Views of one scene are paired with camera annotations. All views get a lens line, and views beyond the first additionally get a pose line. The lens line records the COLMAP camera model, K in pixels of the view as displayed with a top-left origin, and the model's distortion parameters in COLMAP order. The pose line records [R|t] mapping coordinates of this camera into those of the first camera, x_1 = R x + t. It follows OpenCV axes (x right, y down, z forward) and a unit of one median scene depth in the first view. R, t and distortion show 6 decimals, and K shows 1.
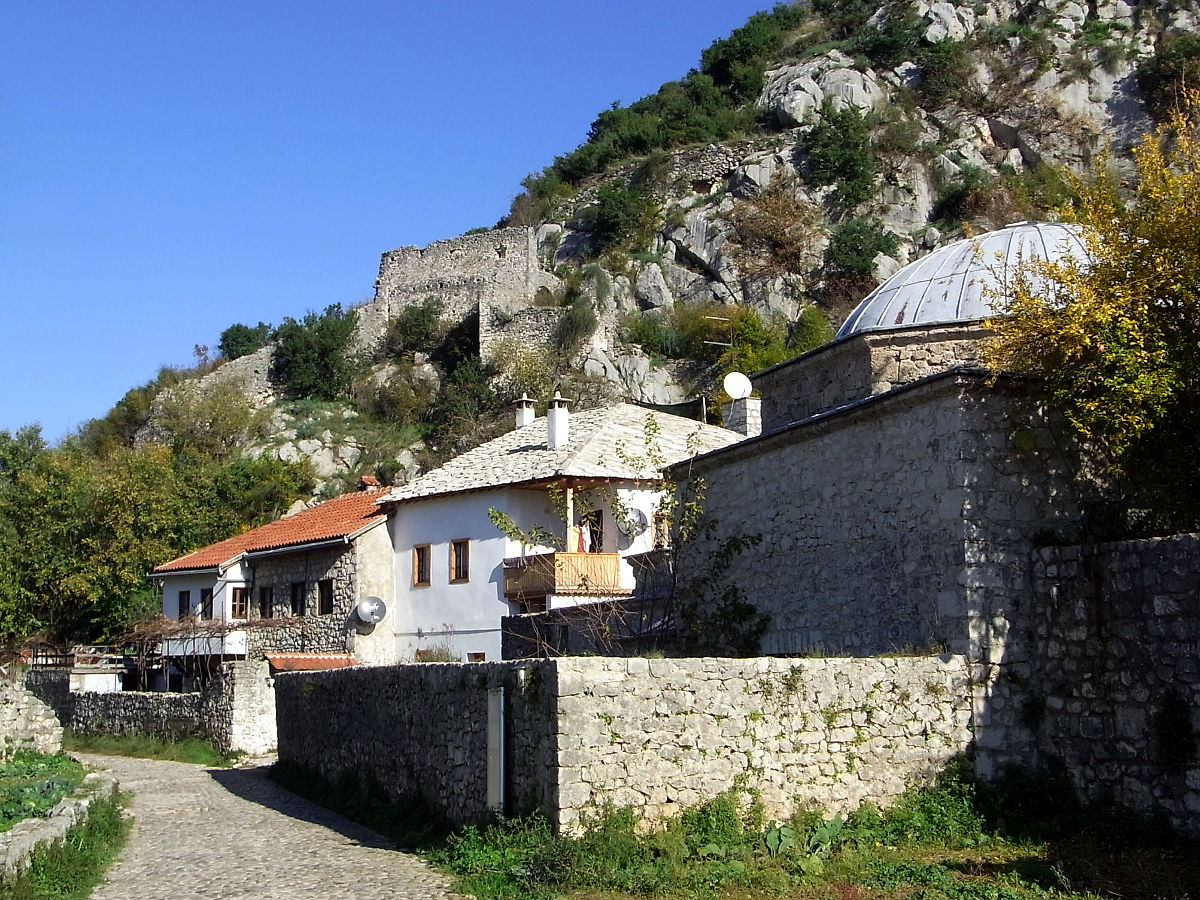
lens RADIAL K [[1220.3, 0, 600.0], [0, 1220.3, 450.0], [0, 0, 1]] dist [-0.094500, -0.027548]
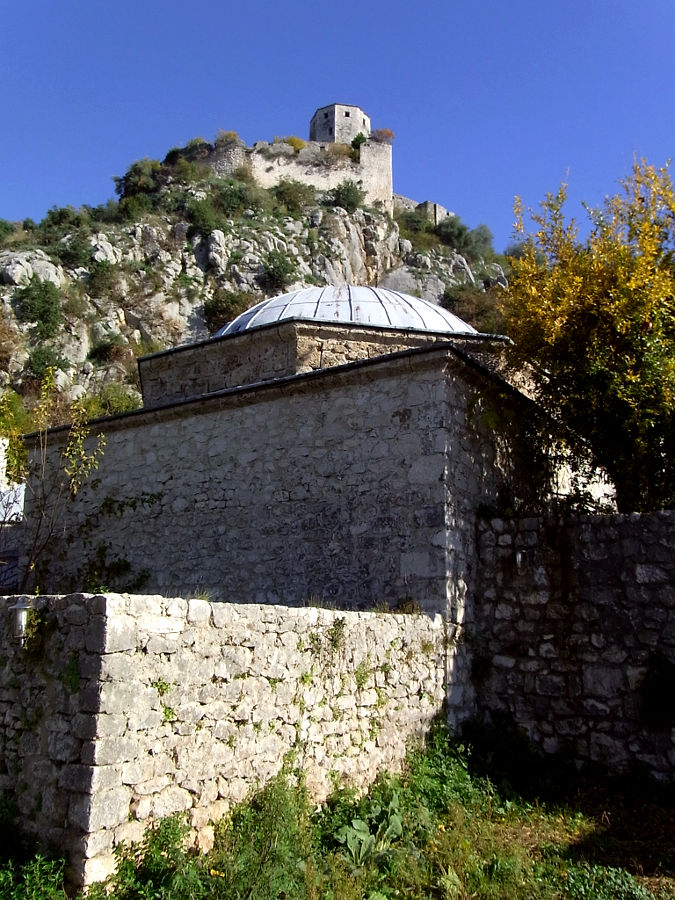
lens RADIAL K [[758.8, 0, 337.4], [0, 758.8, 467.6], [0, 0, 1]] dist [-0.077486, 0.010158]
pose [[0.832159, 0.134025, 0.538097, -0.137717], [-0.118116, 0.990926, -0.064147, 0.101940], [-0.541812, -0.010177, 0.840438, 0.528062]]
